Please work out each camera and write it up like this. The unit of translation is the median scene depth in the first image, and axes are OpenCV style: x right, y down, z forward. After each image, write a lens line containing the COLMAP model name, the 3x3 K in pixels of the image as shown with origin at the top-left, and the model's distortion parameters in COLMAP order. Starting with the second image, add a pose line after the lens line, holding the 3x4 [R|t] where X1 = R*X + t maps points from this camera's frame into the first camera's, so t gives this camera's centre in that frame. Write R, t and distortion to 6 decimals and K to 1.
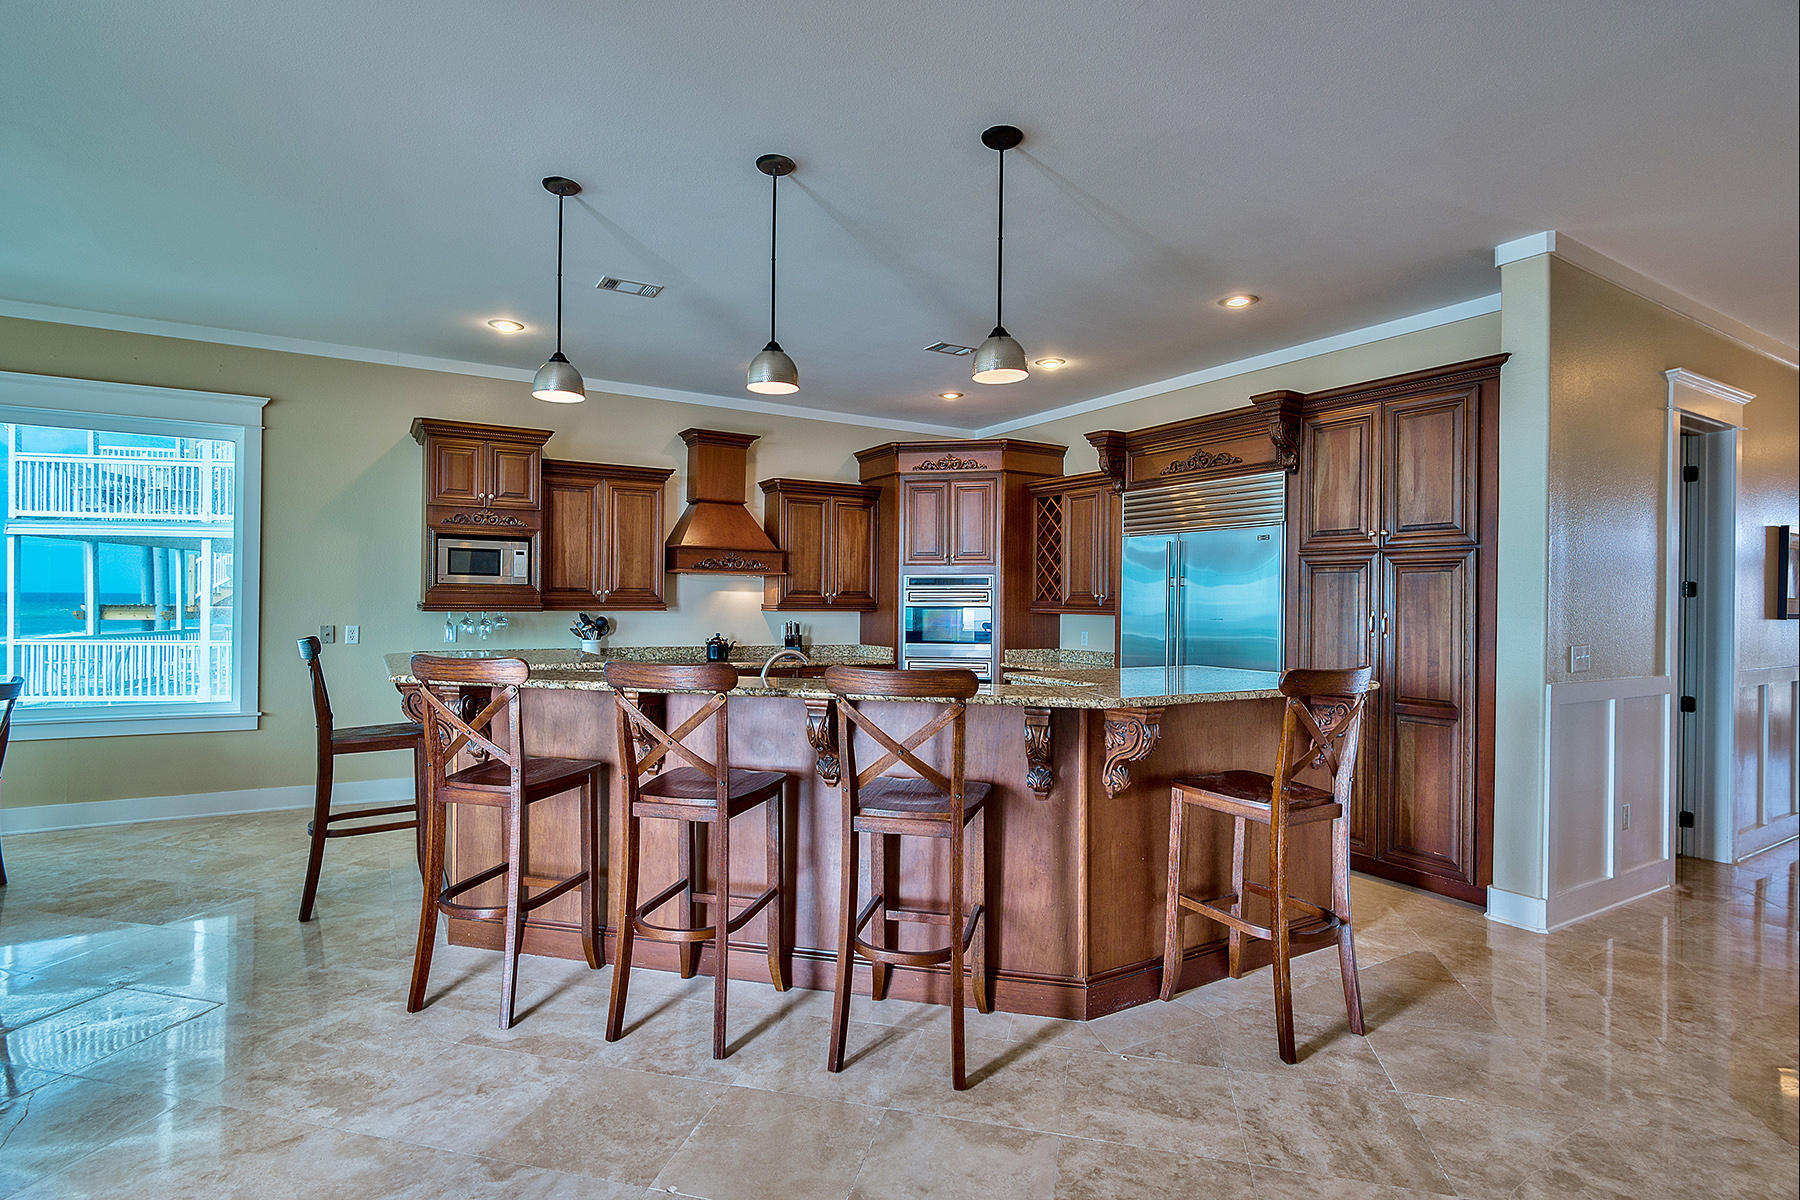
lens RADIAL K [[886.5, 0, 899.7], [0, 886.5, 599.8], [0, 0, 1]] dist [-0.014878, 0.000609]
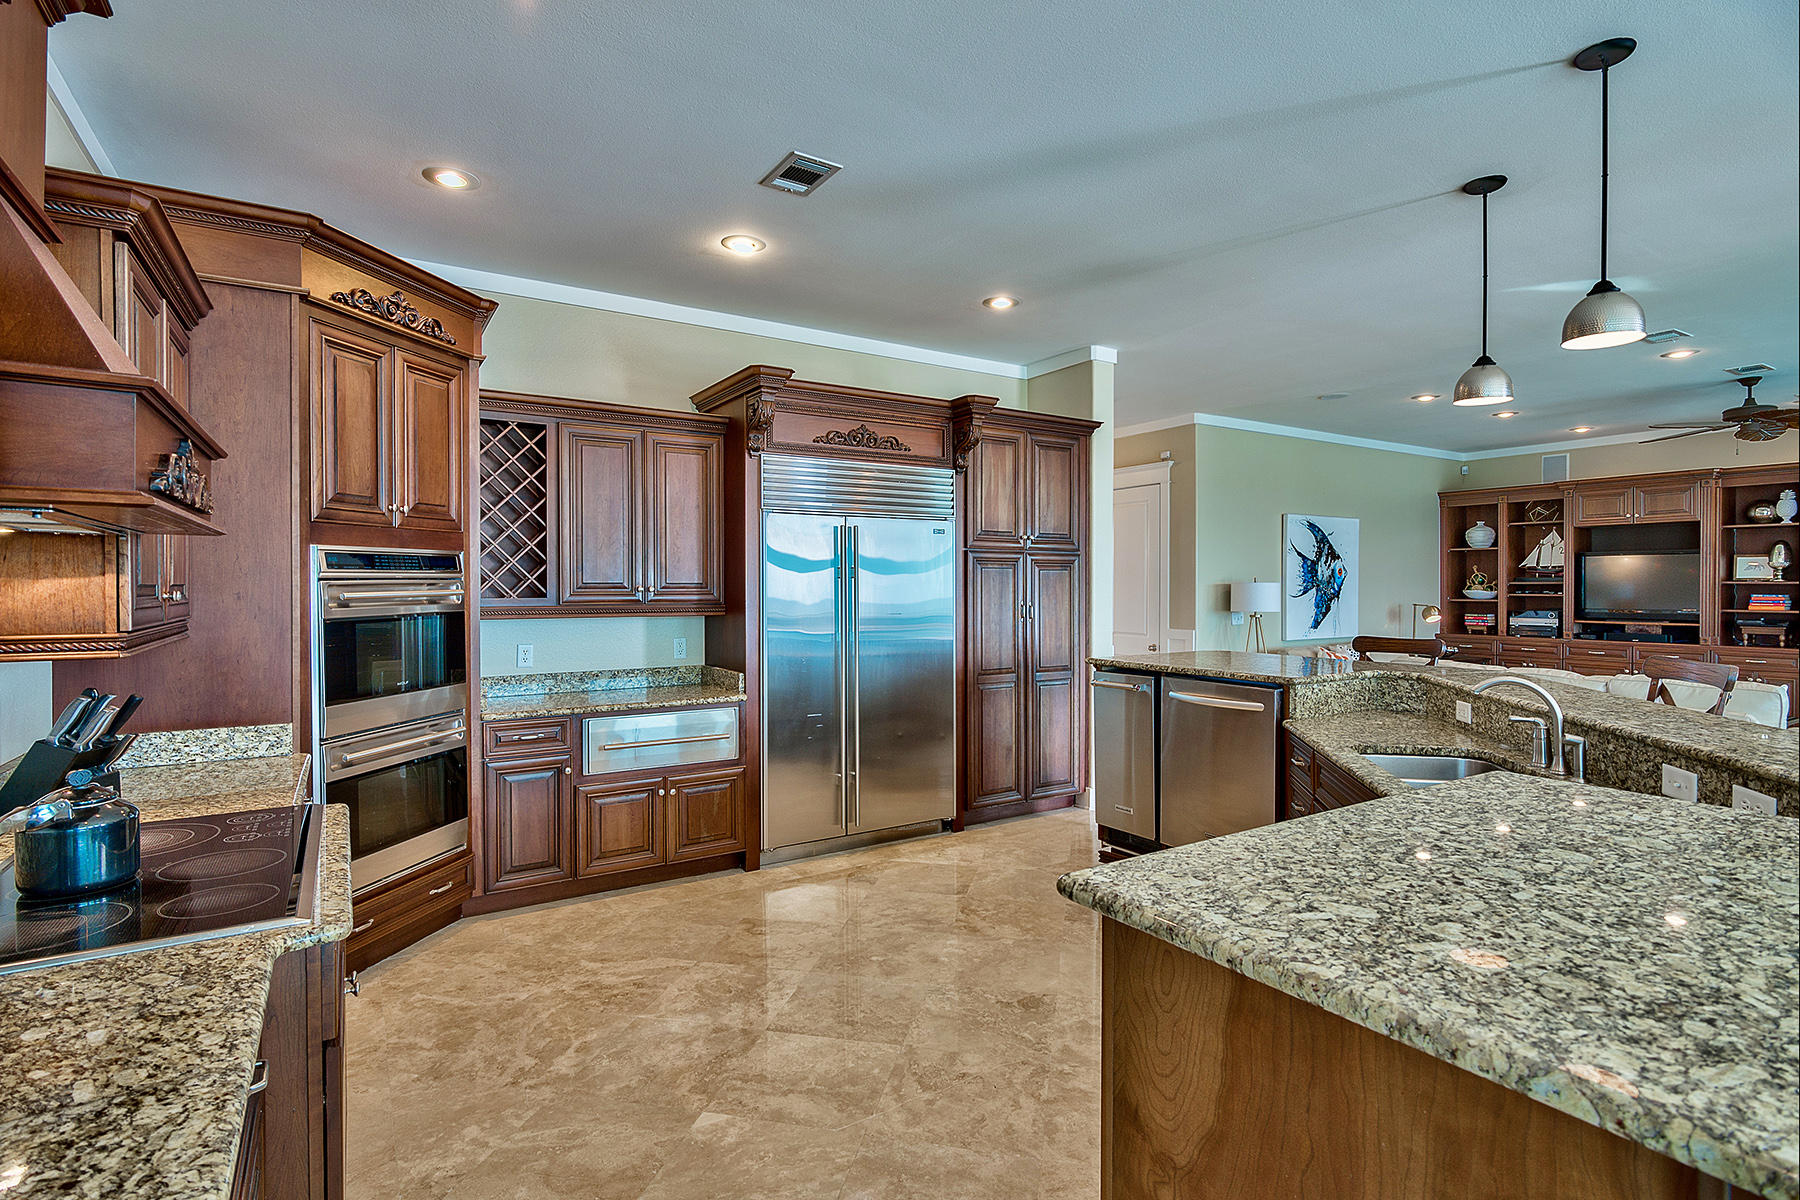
lens RADIAL K [[886.5, 0, 901.7], [0, 886.5, 594.2], [0, 0, 1]] dist [-0.014878, 0.000609]
pose [[-0.041018, -0.020921, 0.998939, -0.480694], [0.000183, 0.999781, 0.020946, -0.015089], [-0.999158, 0.001042, -0.041005, 0.857366]]
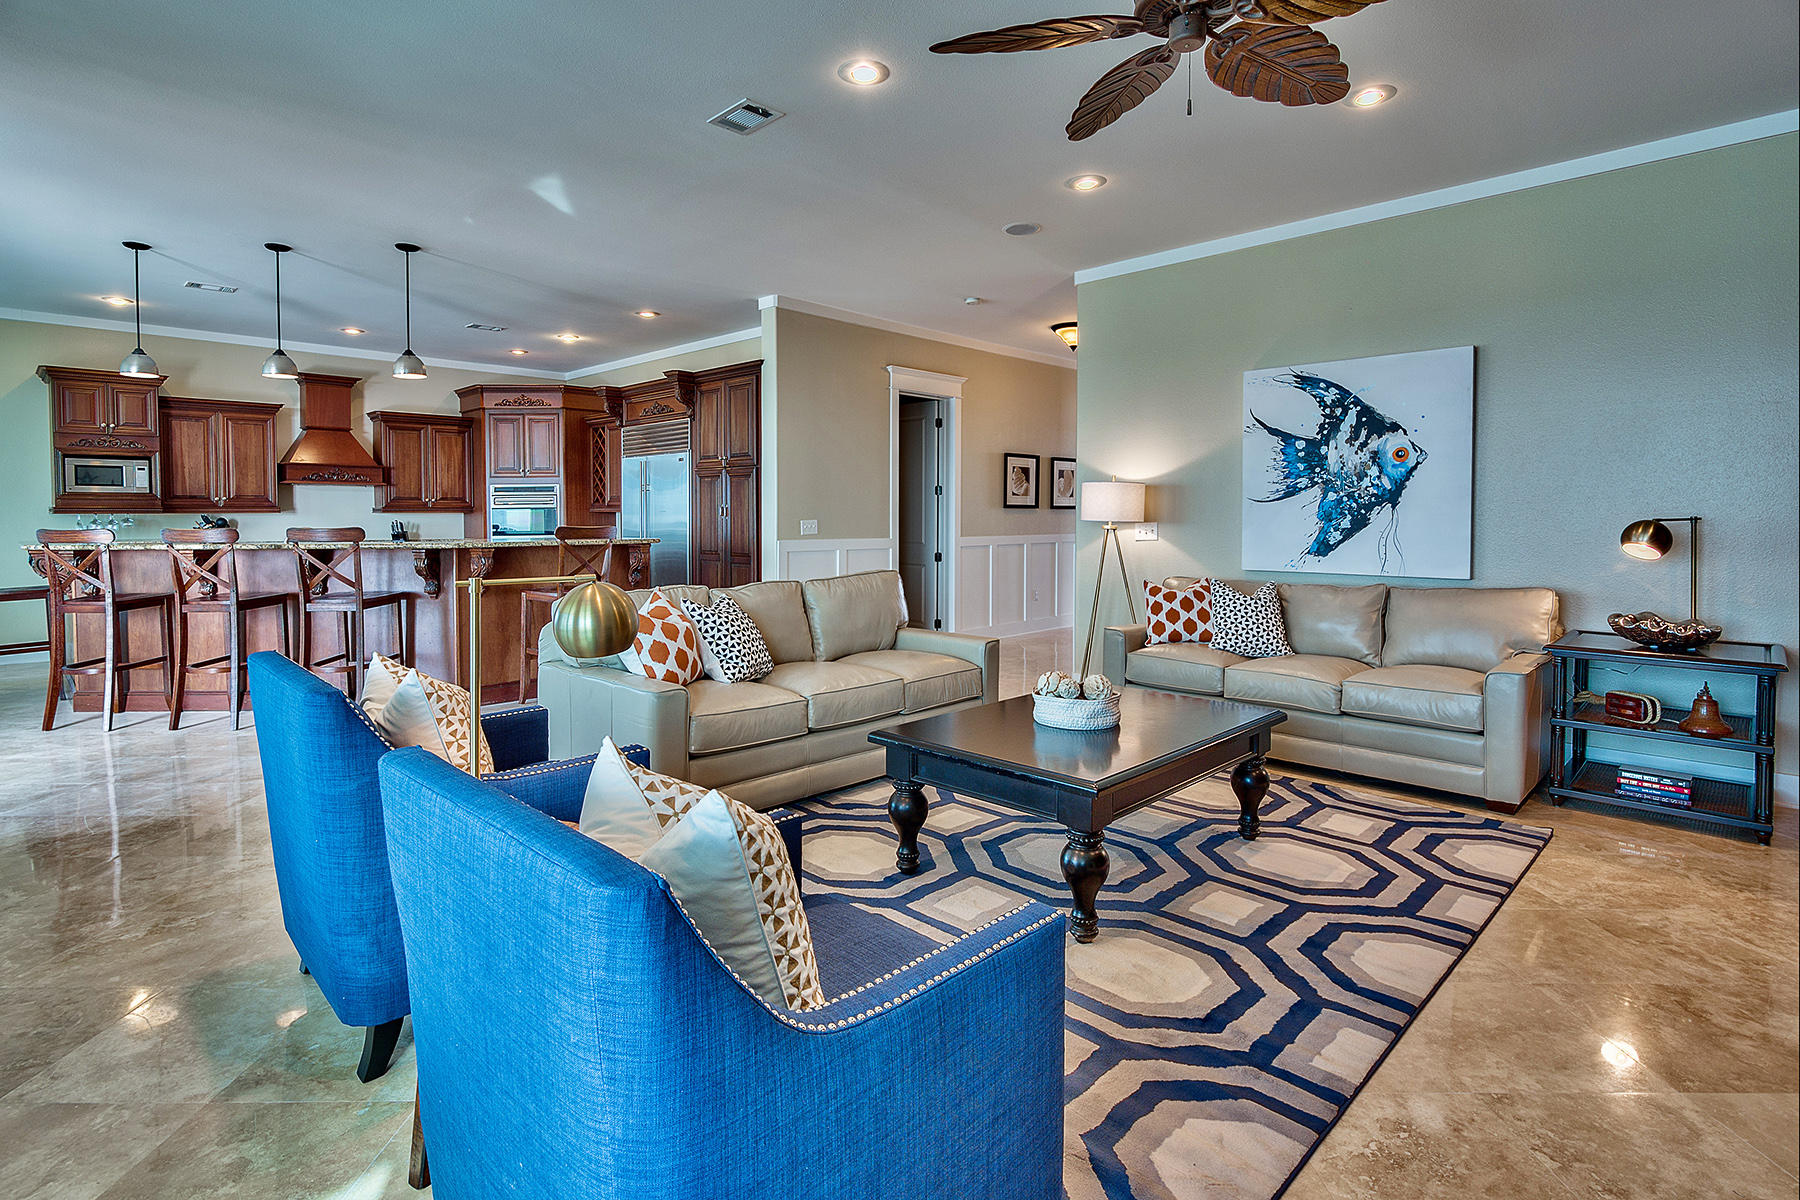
lens RADIAL K [[886.5, 0, 918.8], [0, 886.5, 541.9], [0, 0, 1]] dist [-0.014878, 0.000609]
pose [[0.963276, -0.021044, 0.267686, 0.311016], [0.012088, 0.999312, 0.035060, 0.022254], [-0.268240, -0.030536, 0.962868, -0.529480]]
